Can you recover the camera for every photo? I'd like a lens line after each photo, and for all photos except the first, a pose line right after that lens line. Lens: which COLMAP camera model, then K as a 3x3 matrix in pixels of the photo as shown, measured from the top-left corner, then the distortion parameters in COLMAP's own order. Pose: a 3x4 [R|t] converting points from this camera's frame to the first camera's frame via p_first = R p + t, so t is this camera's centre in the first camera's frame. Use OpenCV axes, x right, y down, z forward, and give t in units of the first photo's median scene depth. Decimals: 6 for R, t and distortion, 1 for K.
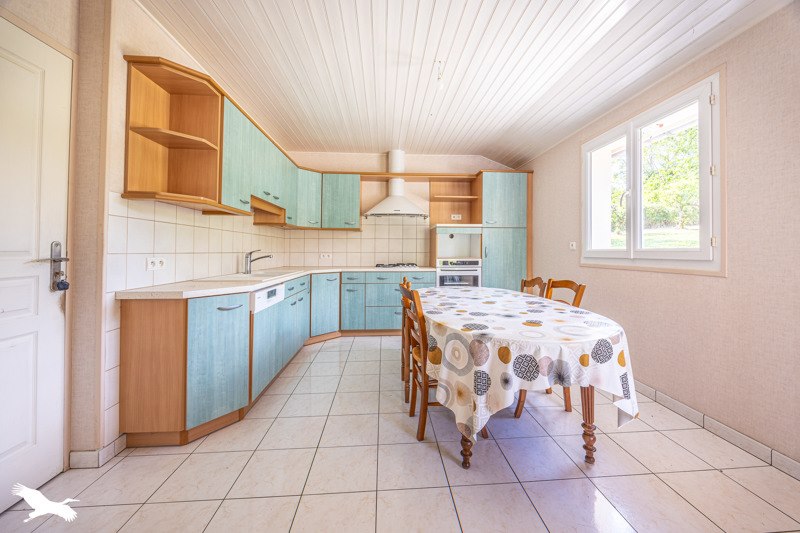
lens RADIAL K [[306.8, 0, 405.4], [0, 306.8, 249.2], [0, 0, 1]] dist [0.001757, 0.000117]
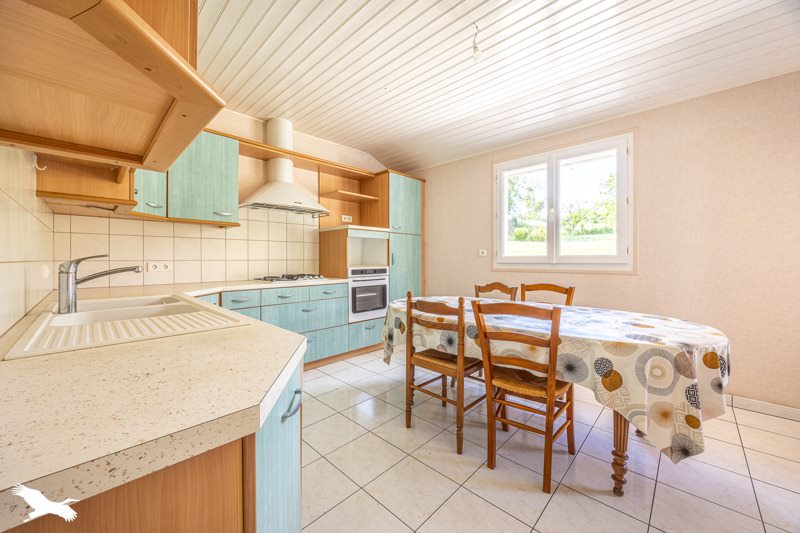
lens RADIAL K [[306.8, 0, 392.3], [0, 306.8, 261.2], [0, 0, 1]] dist [0.001757, 0.000117]
pose [[0.747276, -0.007051, 0.664476, -0.355558], [-0.001415, 0.999925, 0.012202, 0.004552], [-0.664512, -0.010059, 0.747210, 0.306913]]
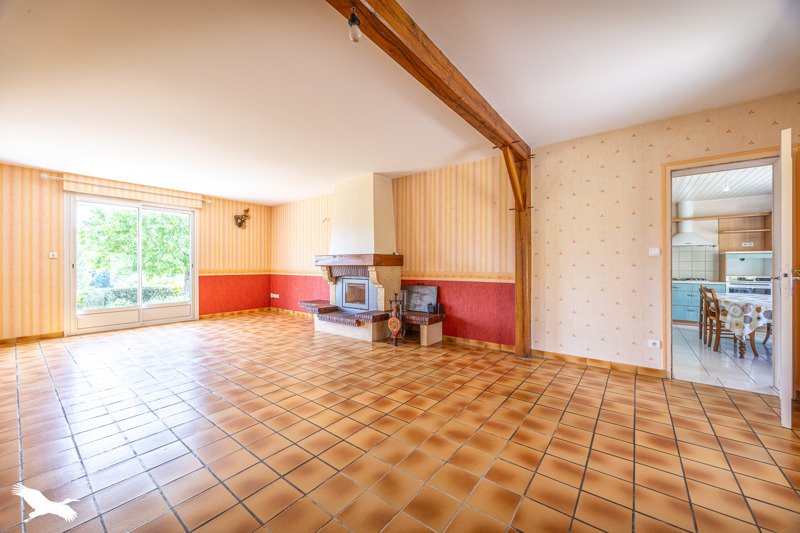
lens RADIAL K [[306.8, 0, 401.1], [0, 306.8, 263.4], [0, 0, 1]] dist [0.001757, 0.000117]
pose [[0.753850, -0.004246, -0.657033, -0.101429], [0.006332, 0.999980, 0.000803, -0.038310], [0.657016, -0.004765, 0.753862, -1.106429]]
